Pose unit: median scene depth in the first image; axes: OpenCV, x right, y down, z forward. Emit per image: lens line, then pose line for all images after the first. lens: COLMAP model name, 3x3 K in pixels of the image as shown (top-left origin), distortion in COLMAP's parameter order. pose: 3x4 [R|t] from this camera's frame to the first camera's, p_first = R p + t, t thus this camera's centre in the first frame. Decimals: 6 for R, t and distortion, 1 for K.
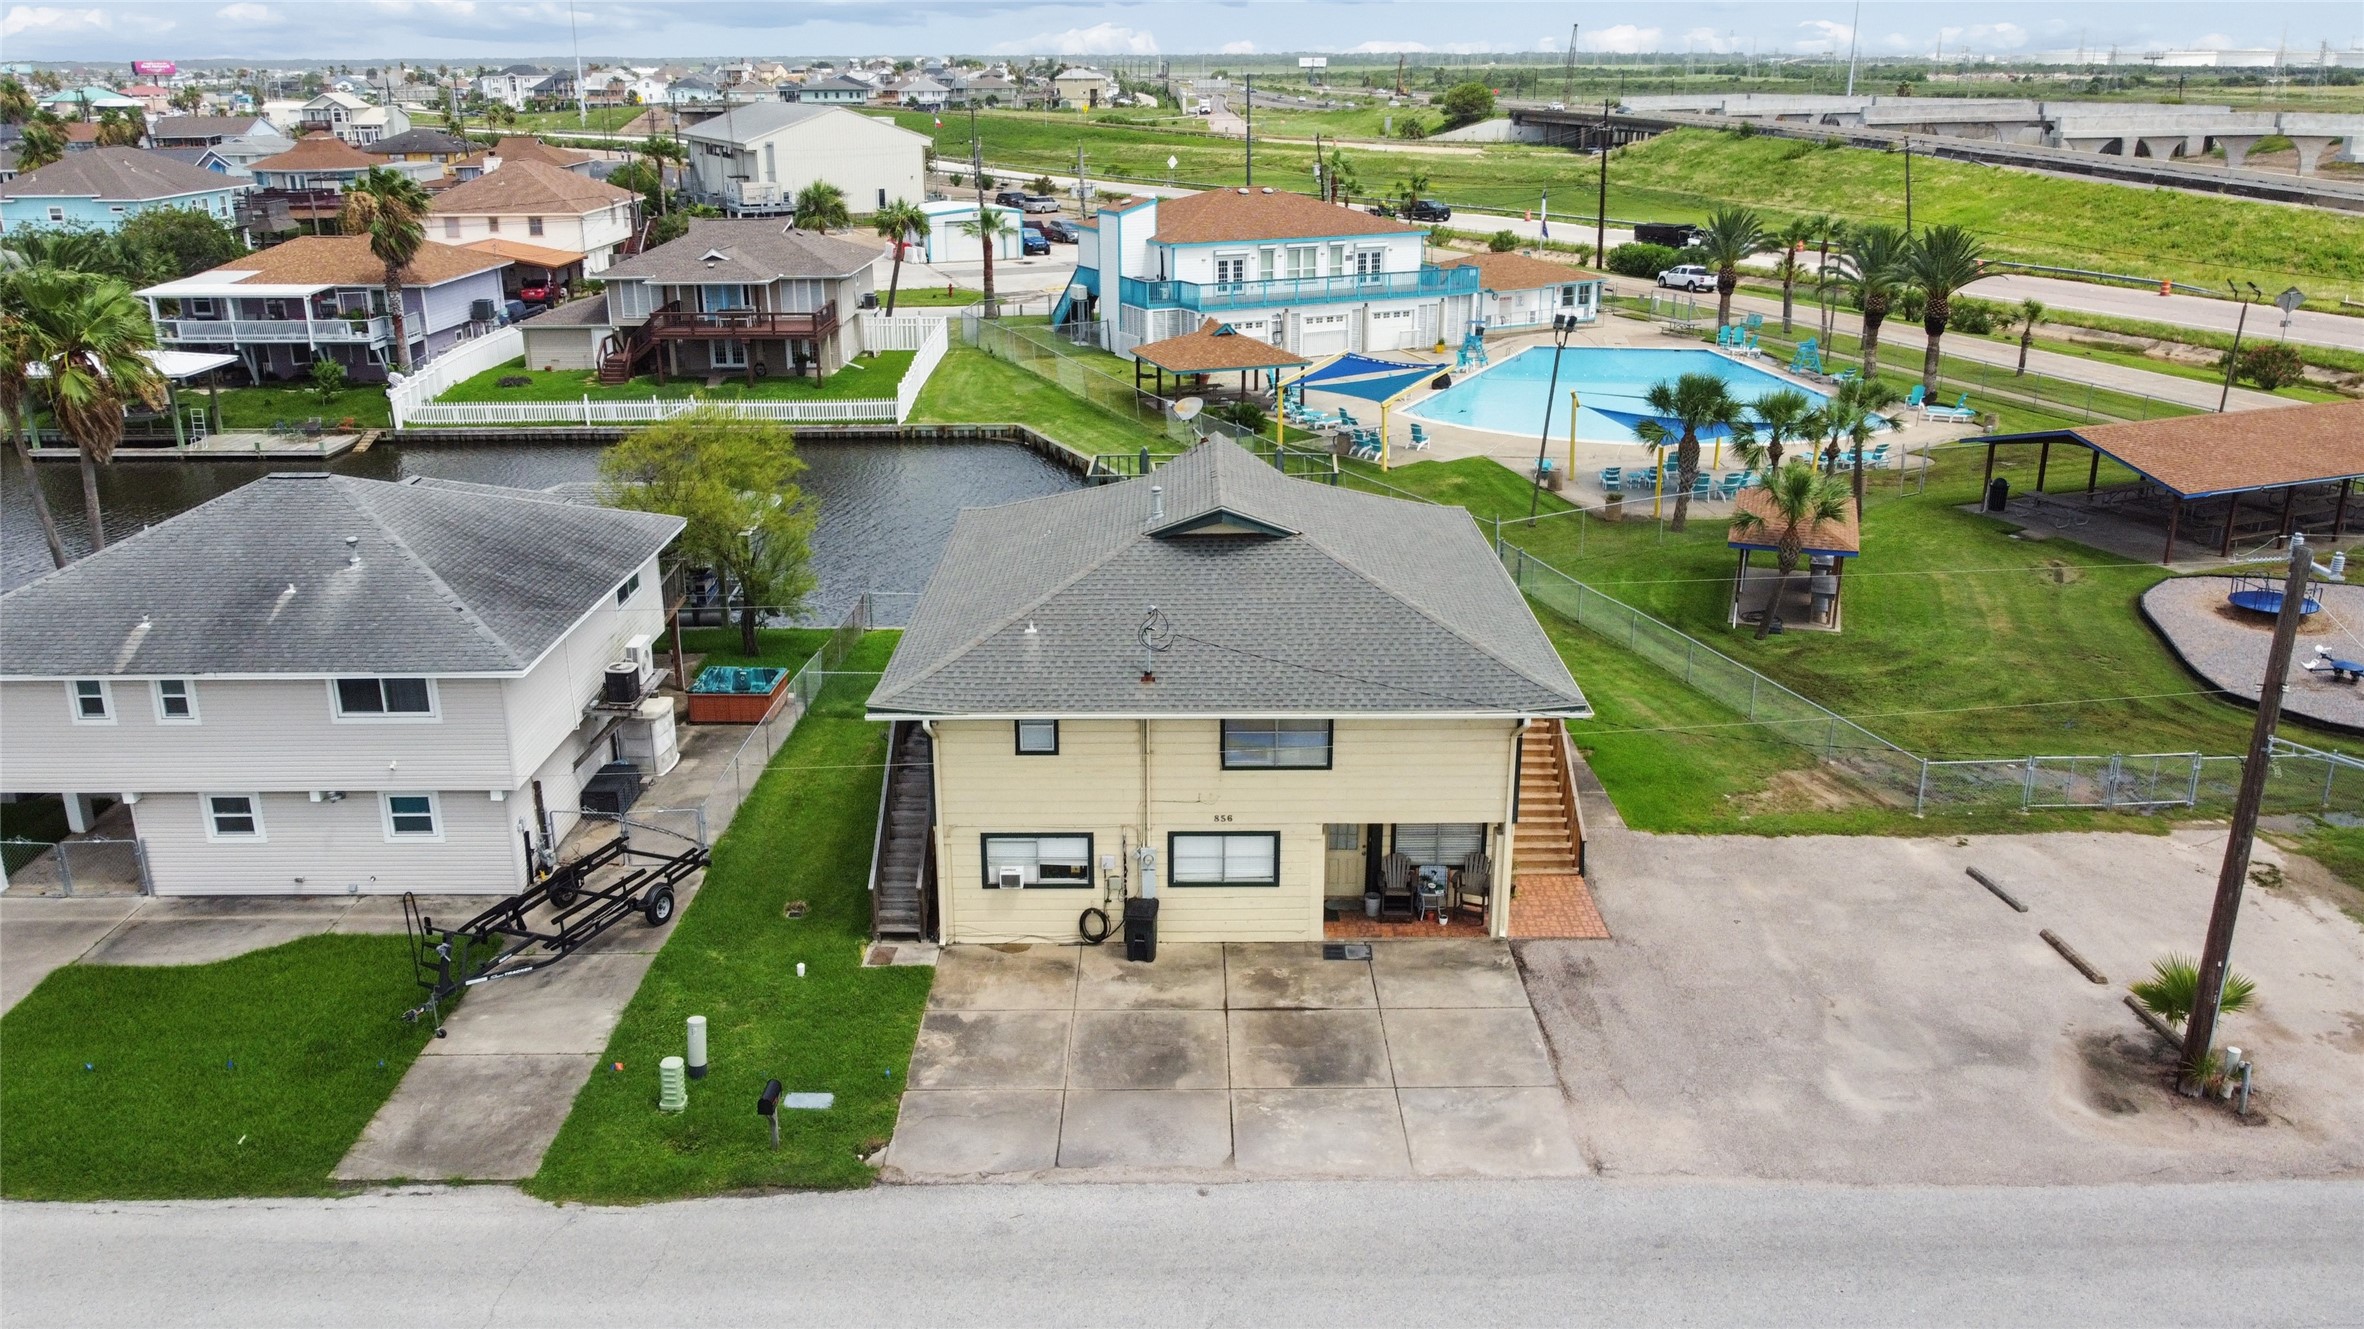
lens RADIAL K [[1777.7, 0, 1174.3], [0, 1777.7, 660.8], [0, 0, 1]] dist [-0.007390, -0.002621]
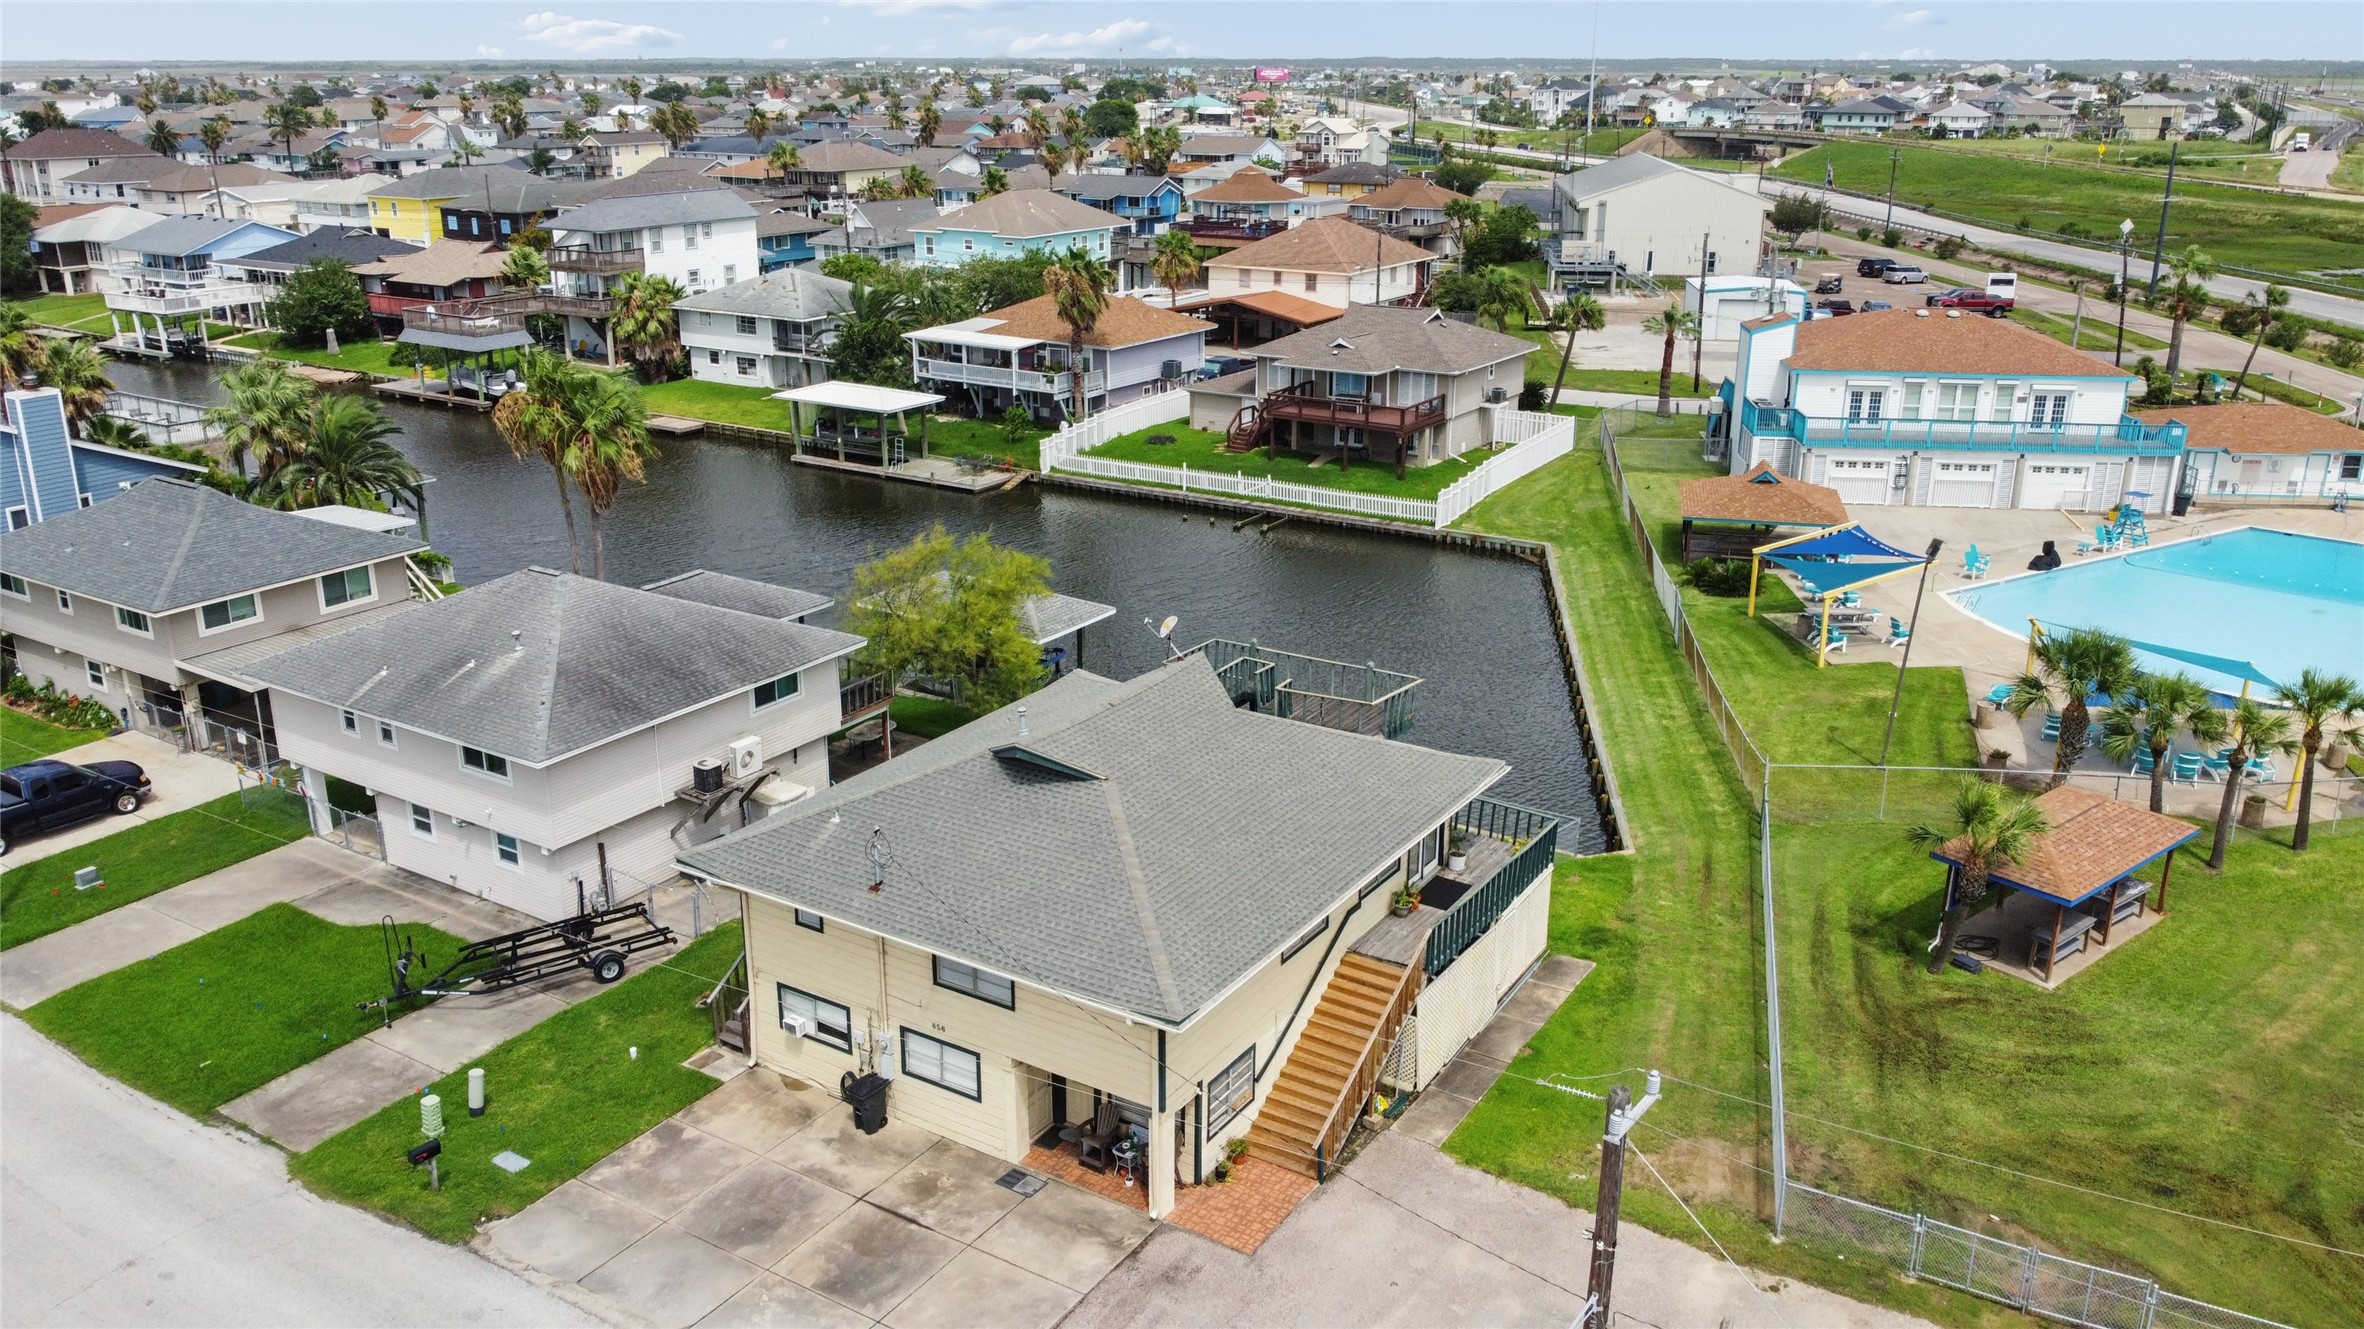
lens RADIAL K [[1777.7, 0, 1174.3], [0, 1777.7, 660.8], [0, 0, 1]] dist [-0.007390, -0.002621]
pose [[0.845438, 0.173721, -0.505031, 0.245118], [-0.175384, 0.983485, 0.044701, -0.076623], [0.504456, 0.050783, 0.861943, 0.045320]]
